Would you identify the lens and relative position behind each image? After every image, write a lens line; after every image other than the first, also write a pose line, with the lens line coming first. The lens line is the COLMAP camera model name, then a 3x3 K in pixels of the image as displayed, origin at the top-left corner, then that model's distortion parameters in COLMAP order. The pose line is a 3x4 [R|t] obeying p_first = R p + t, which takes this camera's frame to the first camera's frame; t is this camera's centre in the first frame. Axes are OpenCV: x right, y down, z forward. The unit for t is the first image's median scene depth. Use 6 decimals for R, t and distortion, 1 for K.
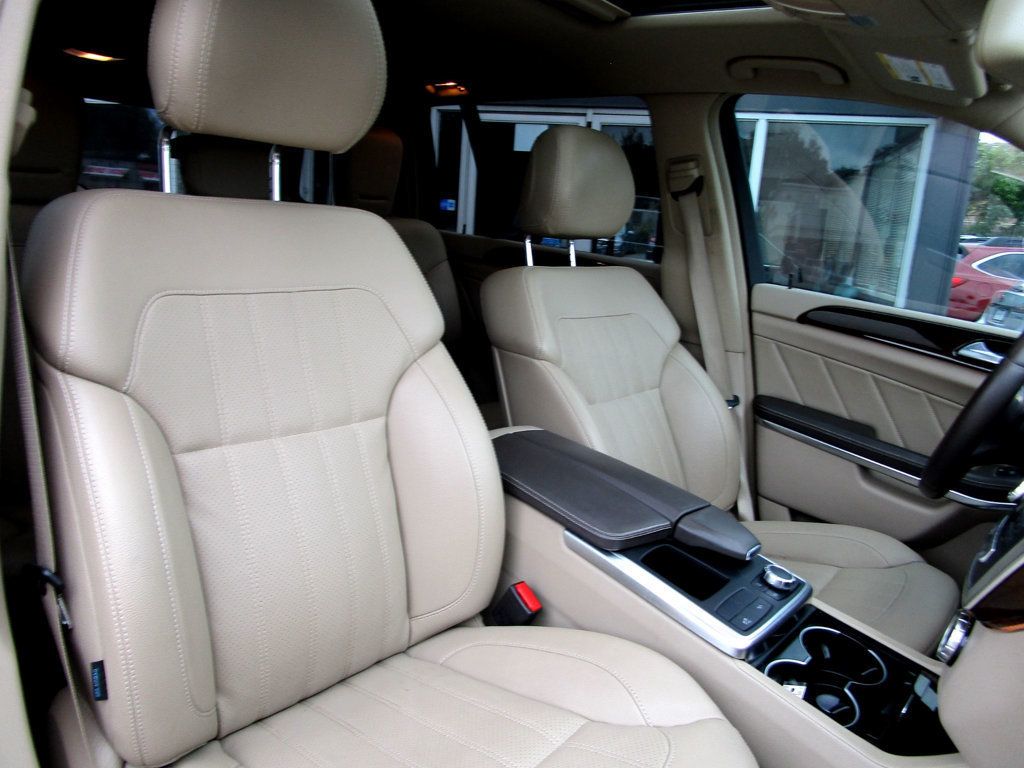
lens RADIAL K [[730.3, 0, 509.9], [0, 730.3, 383.4], [0, 0, 1]] dist [-0.006212, -0.003294]
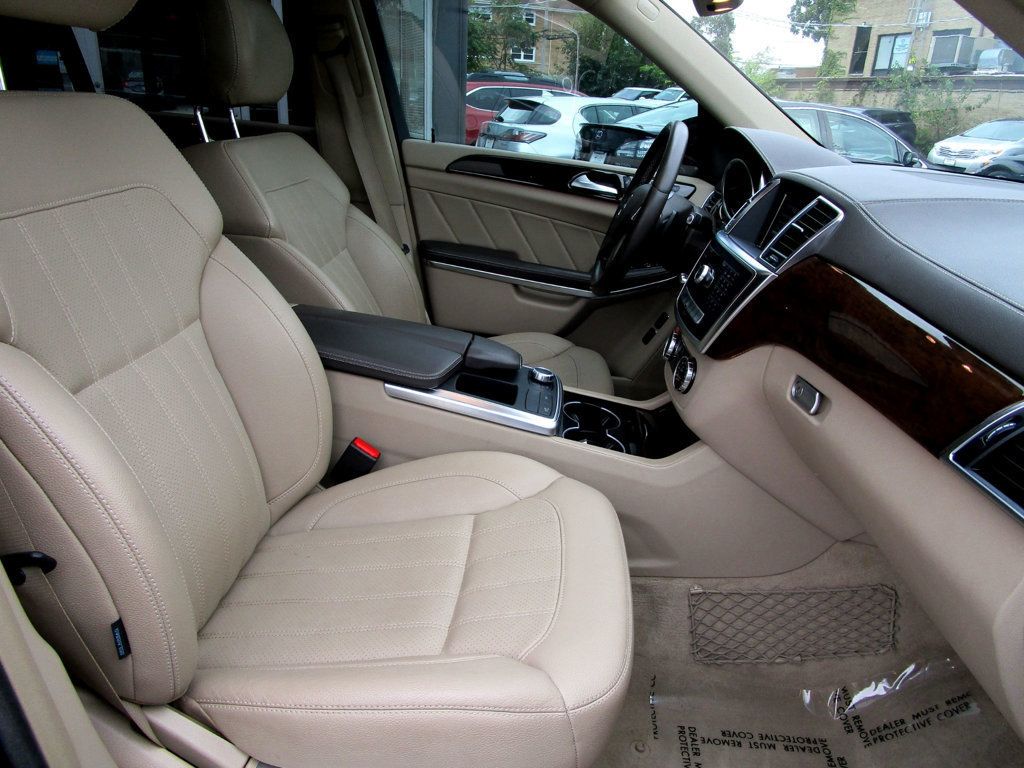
lens RADIAL K [[739.1, 0, 512.1], [0, 739.1, 368.9], [0, 0, 1]] dist [-0.009058, 0.005037]
pose [[0.786081, -0.248529, 0.565960, -0.274386], [0.141401, 0.963631, 0.226761, -0.035491], [-0.601733, -0.098225, 0.792634, -0.019290]]
